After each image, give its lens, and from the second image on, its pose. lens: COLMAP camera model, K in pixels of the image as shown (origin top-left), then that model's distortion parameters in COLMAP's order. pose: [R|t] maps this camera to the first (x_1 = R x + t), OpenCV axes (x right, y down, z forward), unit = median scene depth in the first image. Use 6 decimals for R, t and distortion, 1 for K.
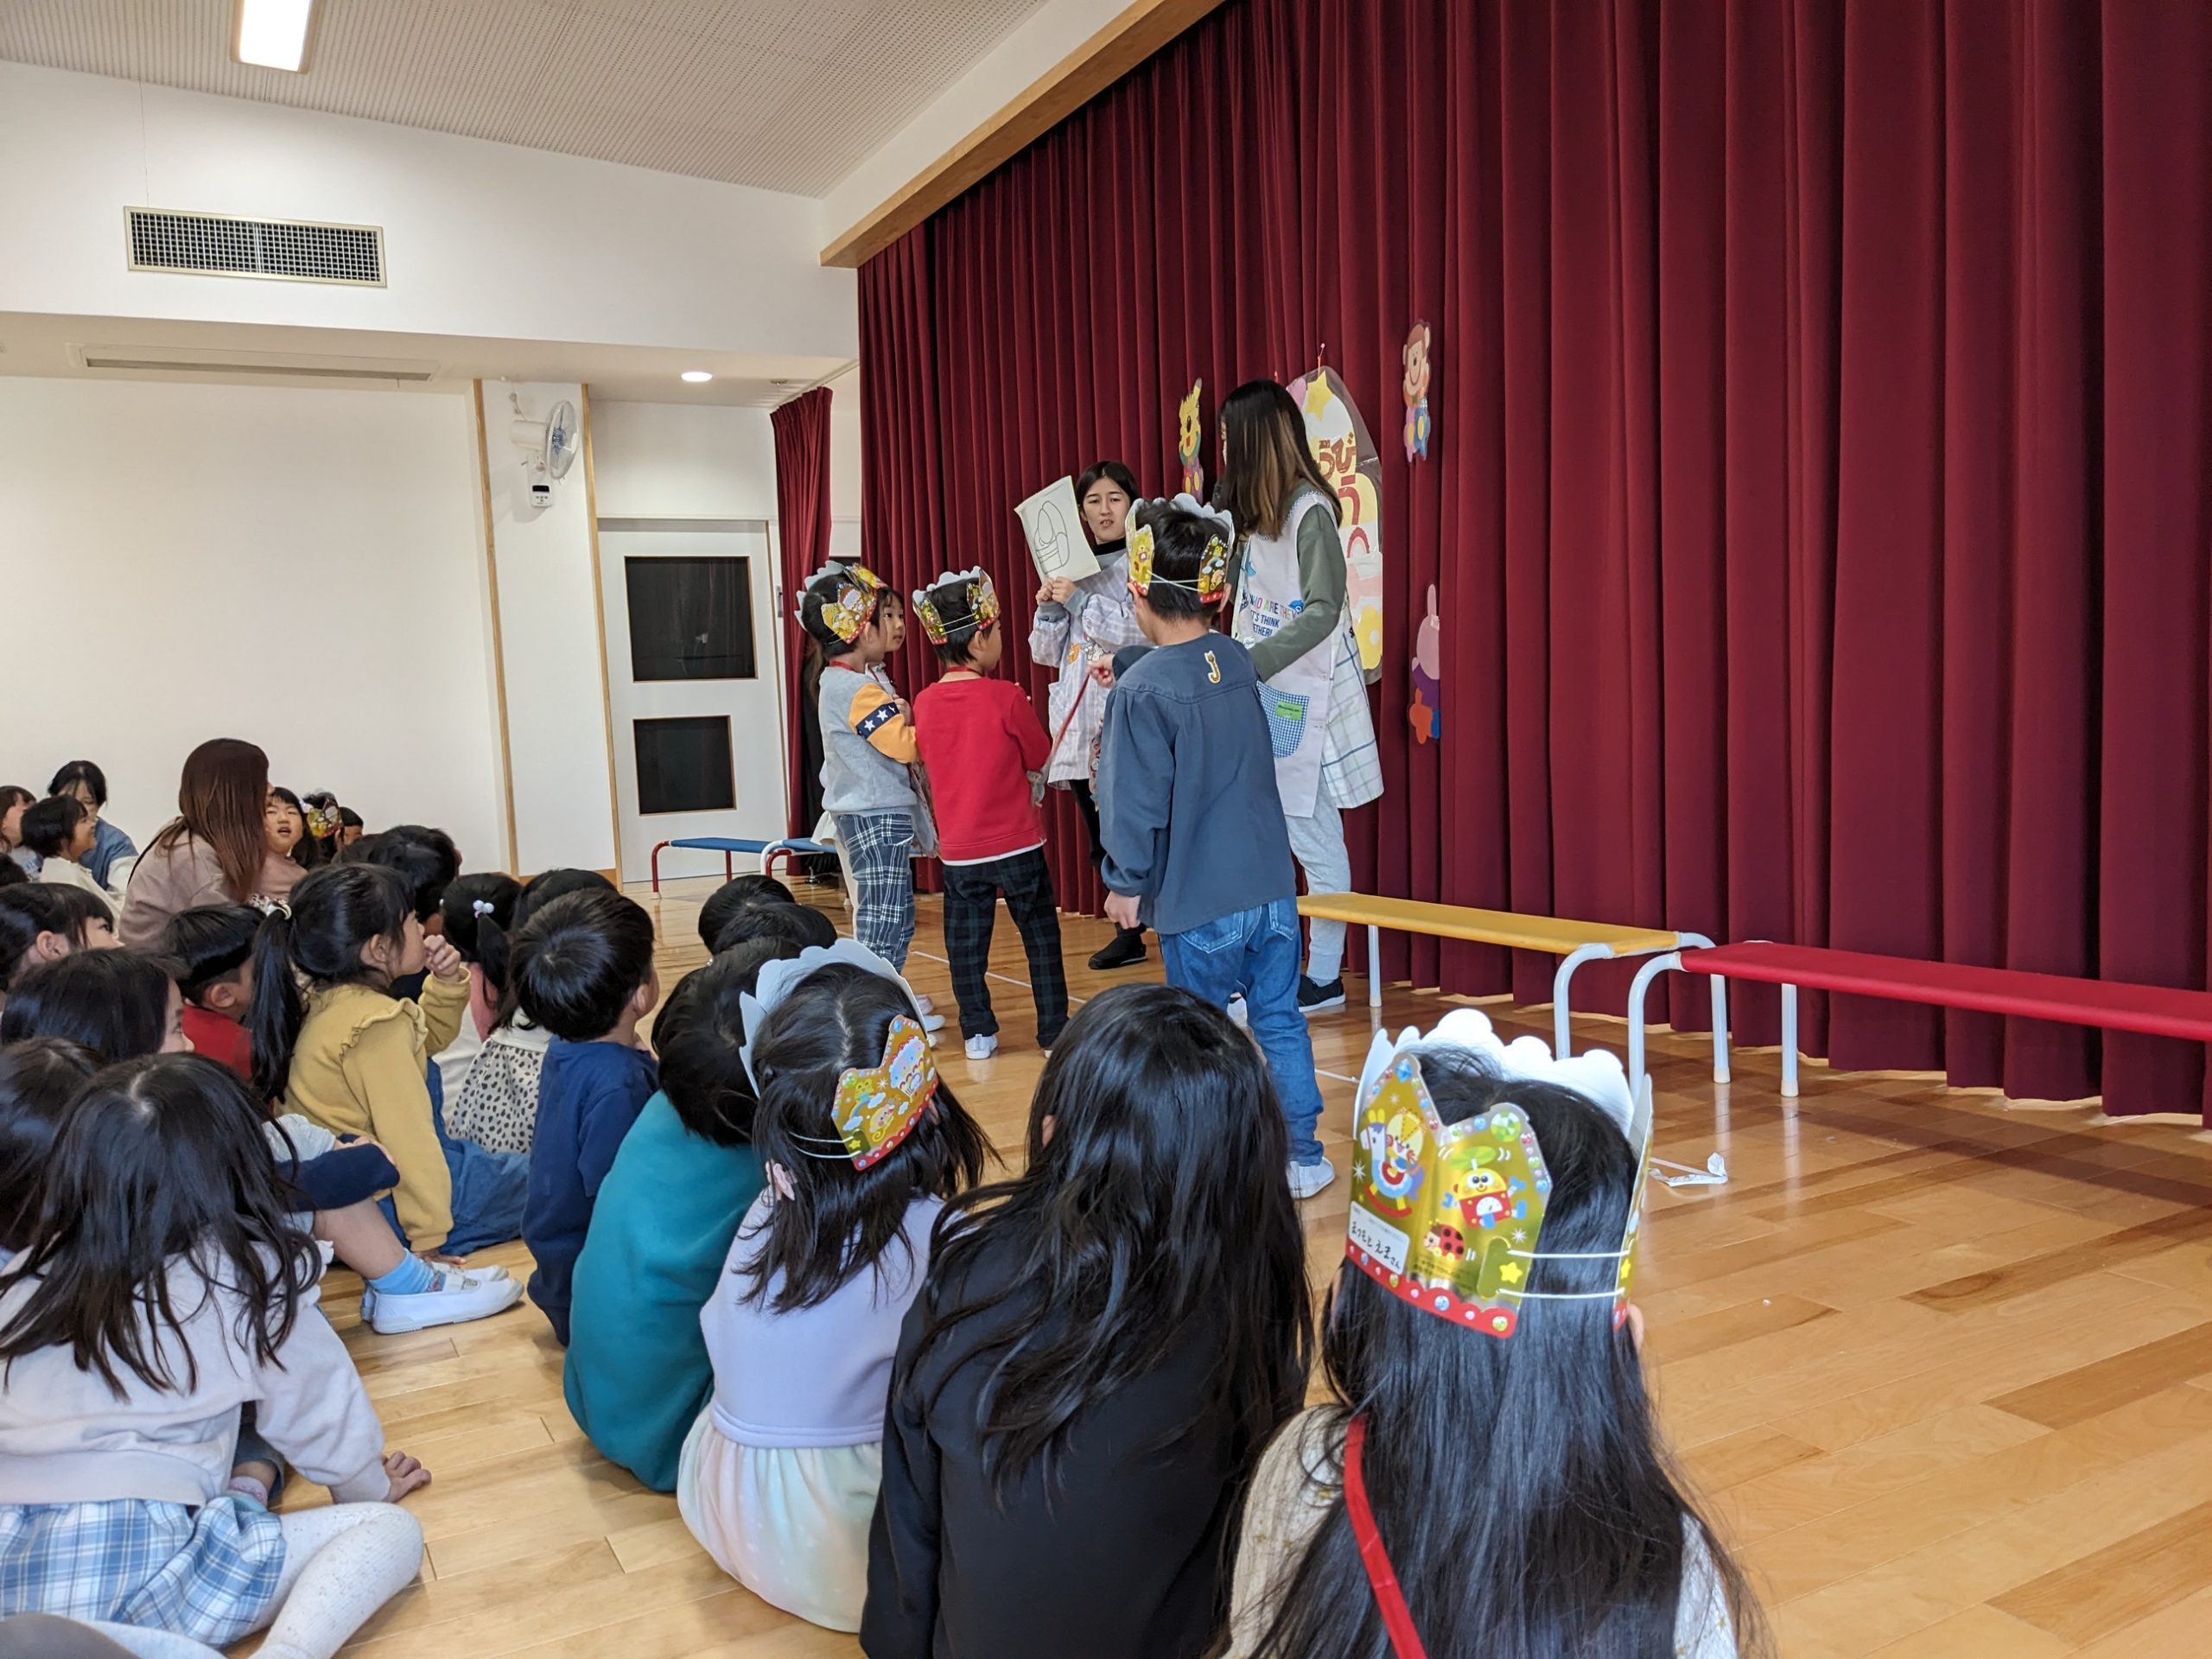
lens RADIAL K [[1708.4, 0, 1106.0], [0, 1708.4, 829.5], [0, 0, 1]] dist [0.003705, -0.048739]
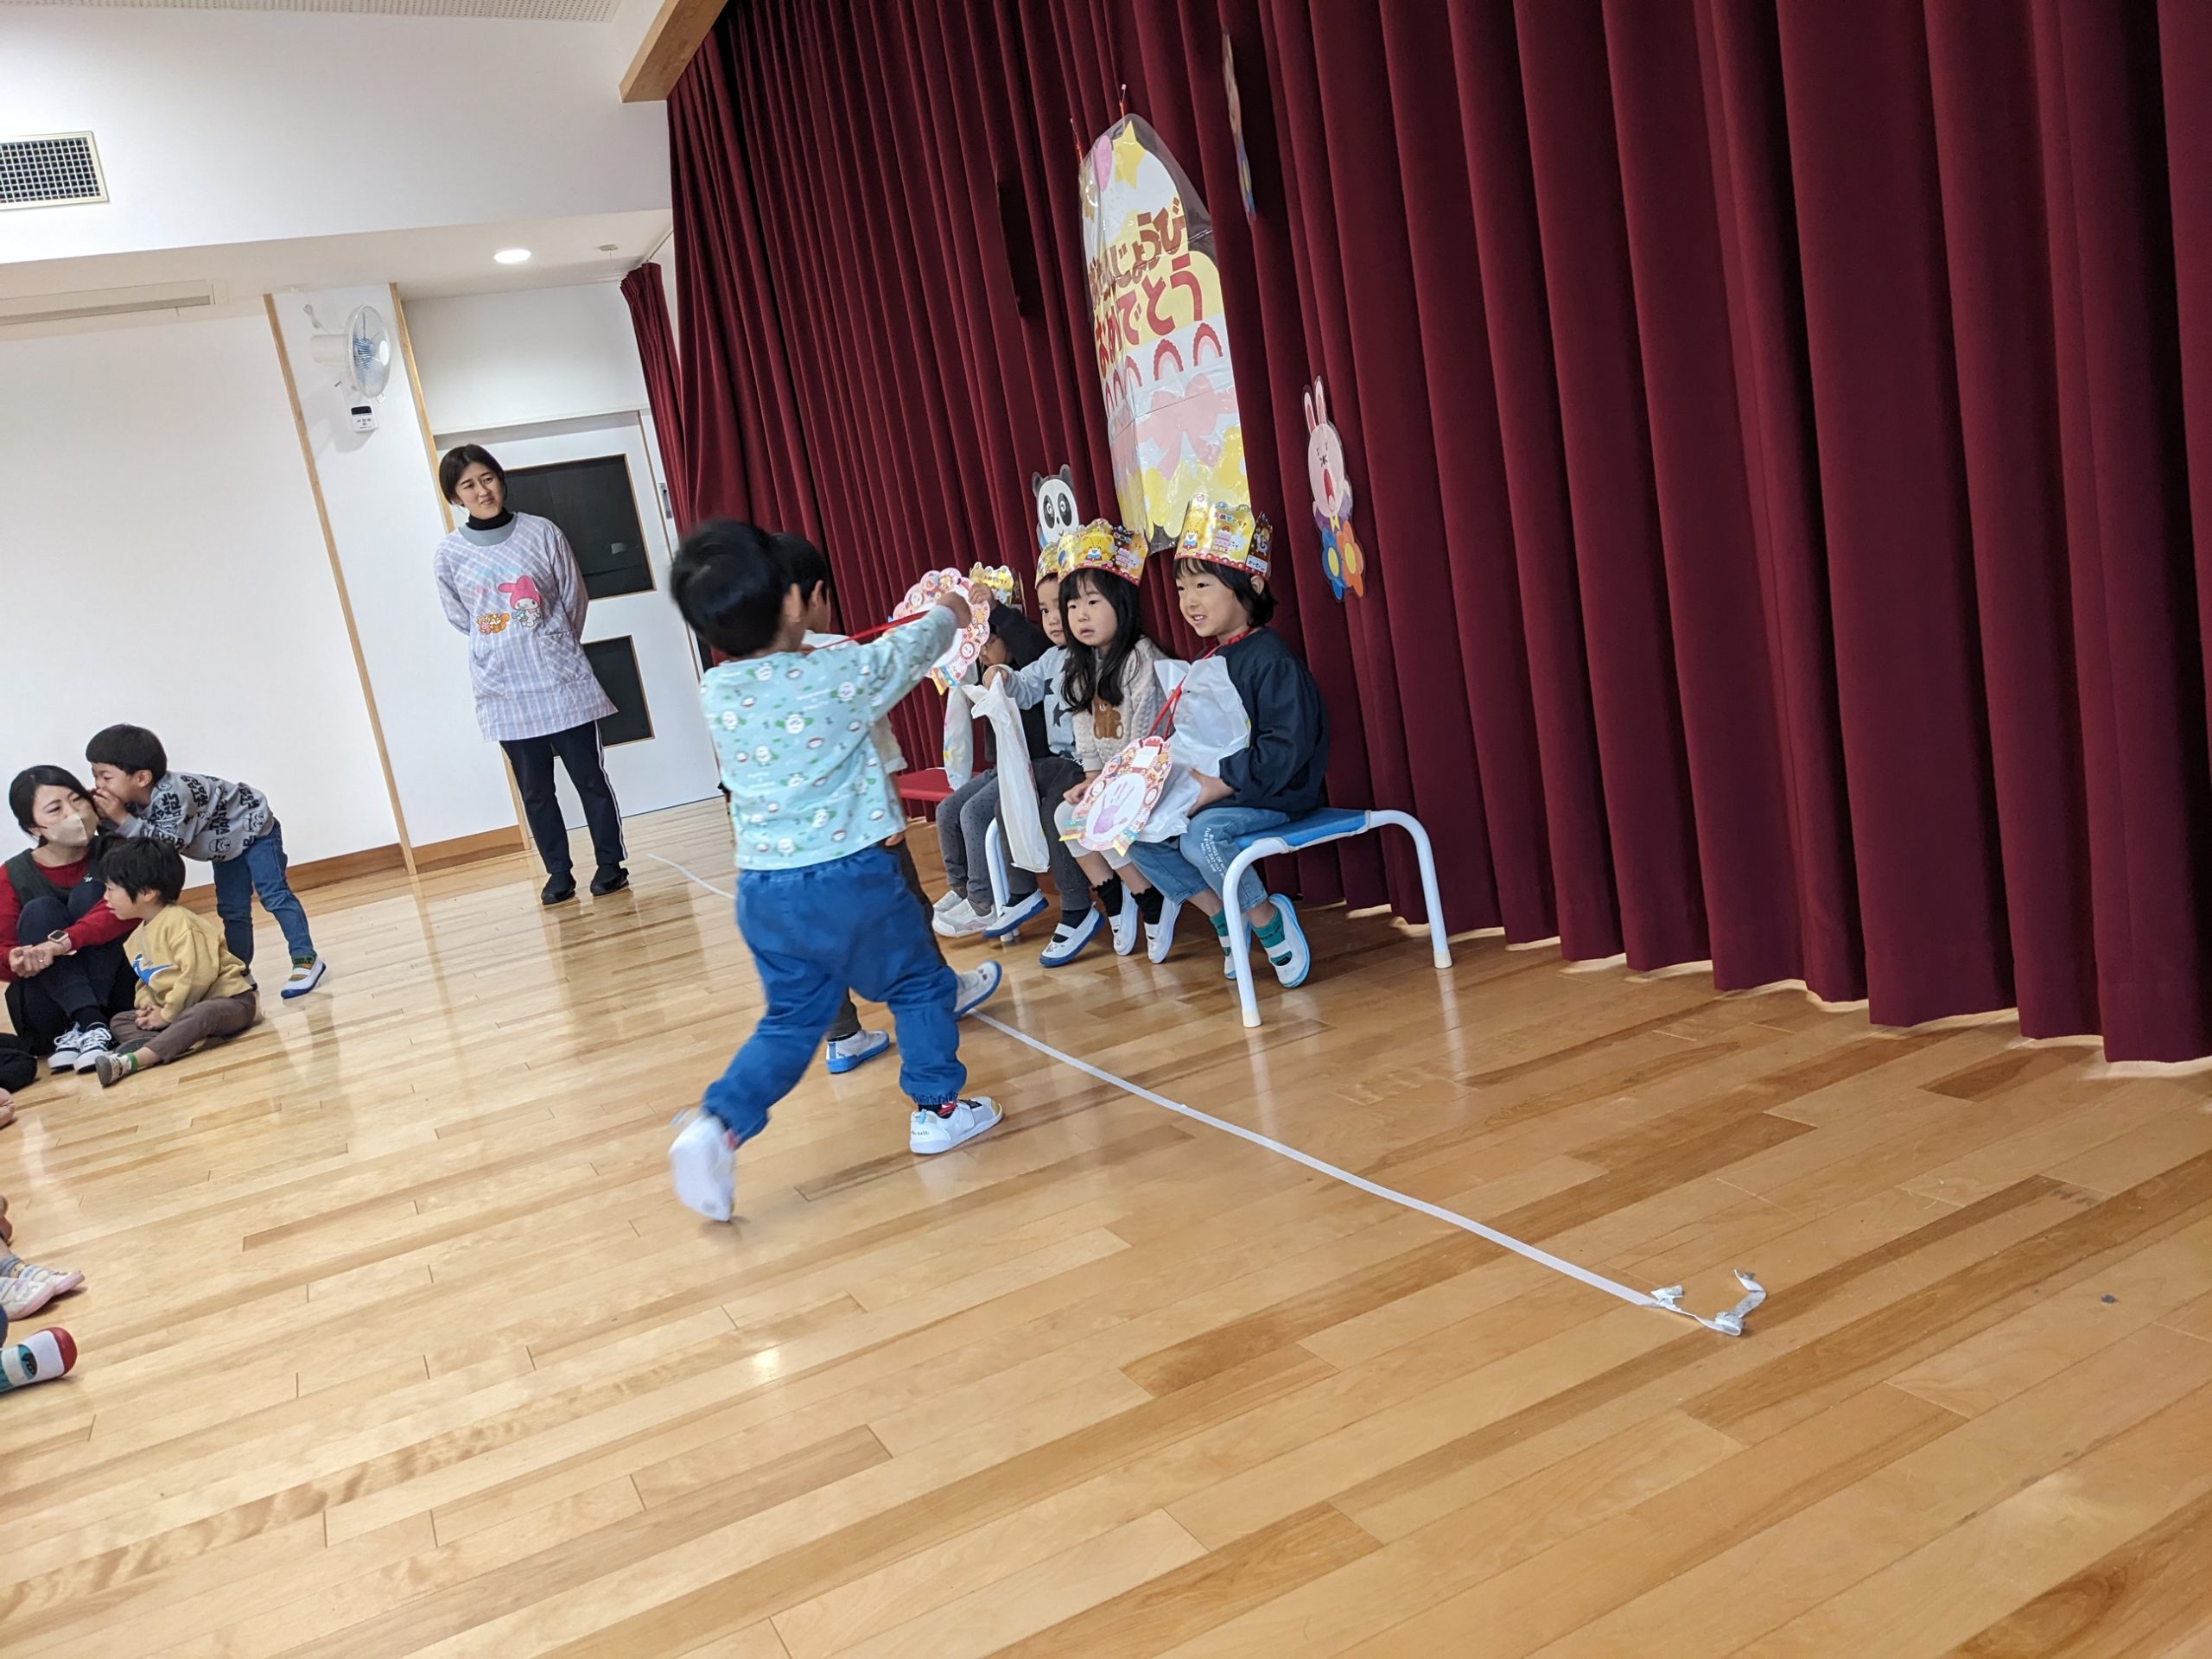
lens RADIAL K [[1708.4, 0, 1106.0], [0, 1708.4, 829.5], [0, 0, 1]] dist [0.003705, -0.048739]
pose [[0.991012, -0.123197, -0.052130, 0.075814], [0.127398, 0.988038, 0.086895, -0.015479], [0.040801, -0.092755, 0.994853, 0.137613]]
